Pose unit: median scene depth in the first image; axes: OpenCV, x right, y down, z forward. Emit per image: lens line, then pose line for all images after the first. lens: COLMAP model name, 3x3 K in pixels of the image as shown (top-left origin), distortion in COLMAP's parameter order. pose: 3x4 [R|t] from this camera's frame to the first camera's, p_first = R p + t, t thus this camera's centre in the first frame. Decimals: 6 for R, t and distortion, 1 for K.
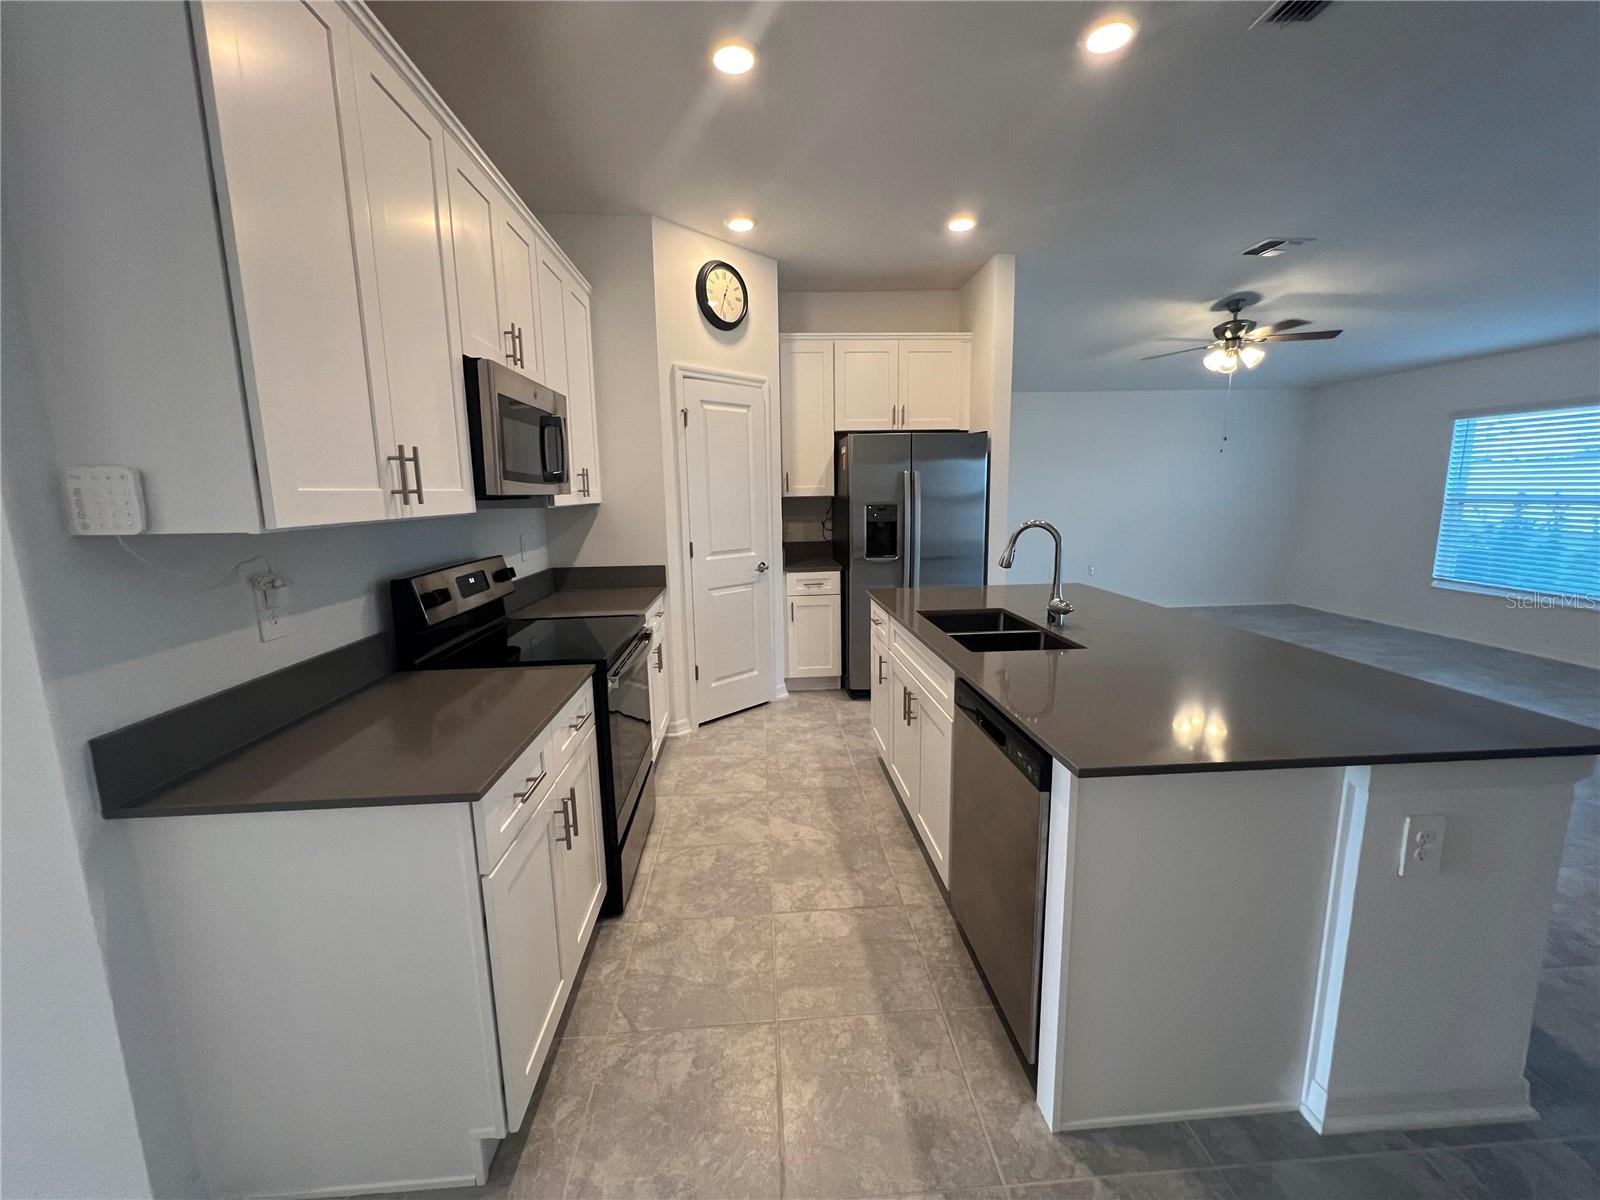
lens RADIAL K [[640.9, 0, 796.4], [0, 640.9, 595.8], [0, 0, 1]] dist [0.001299, -0.000381]
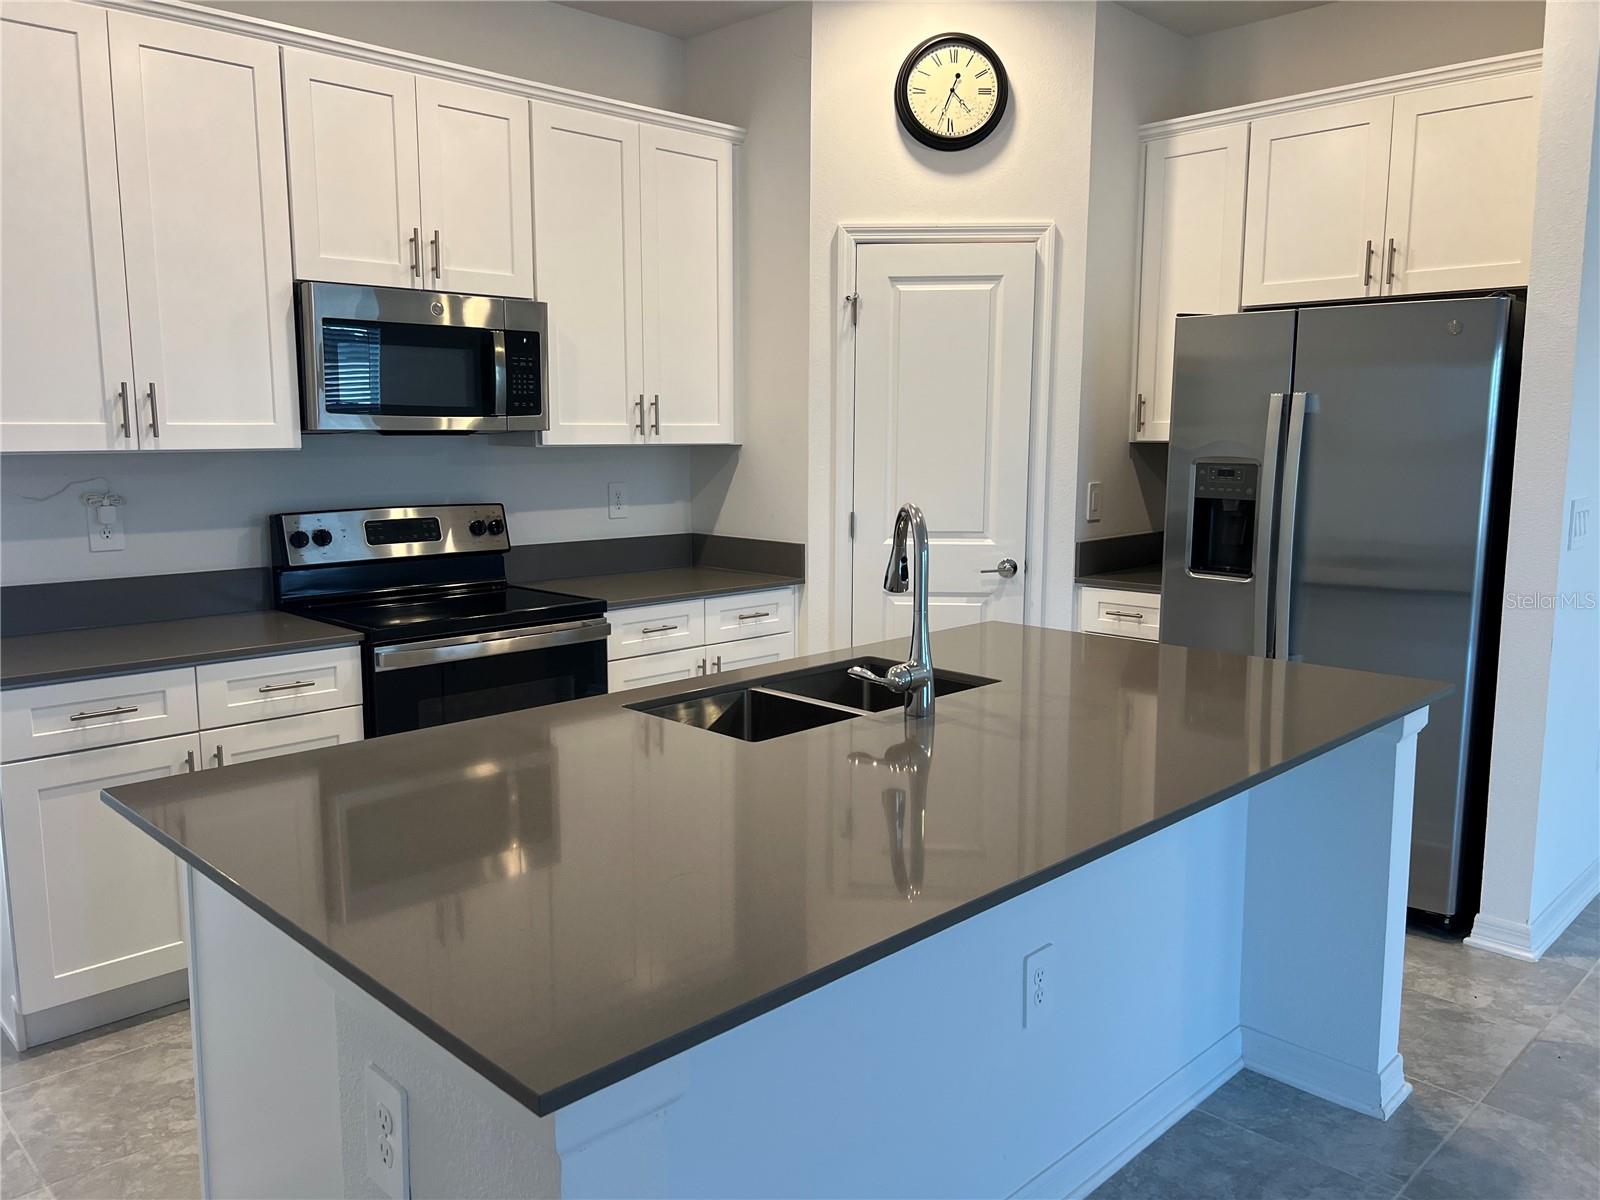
lens RADIAL K [[1207.7, 0, 795.1], [0, 1207.7, 597.1], [0, 0, 1]] dist [0.055979, -0.062857]
pose [[0.652712, 0.124038, -0.747383, 0.706161], [-0.134539, 0.989804, 0.046774, -0.051580], [0.745564, 0.070022, 0.662745, 0.207897]]
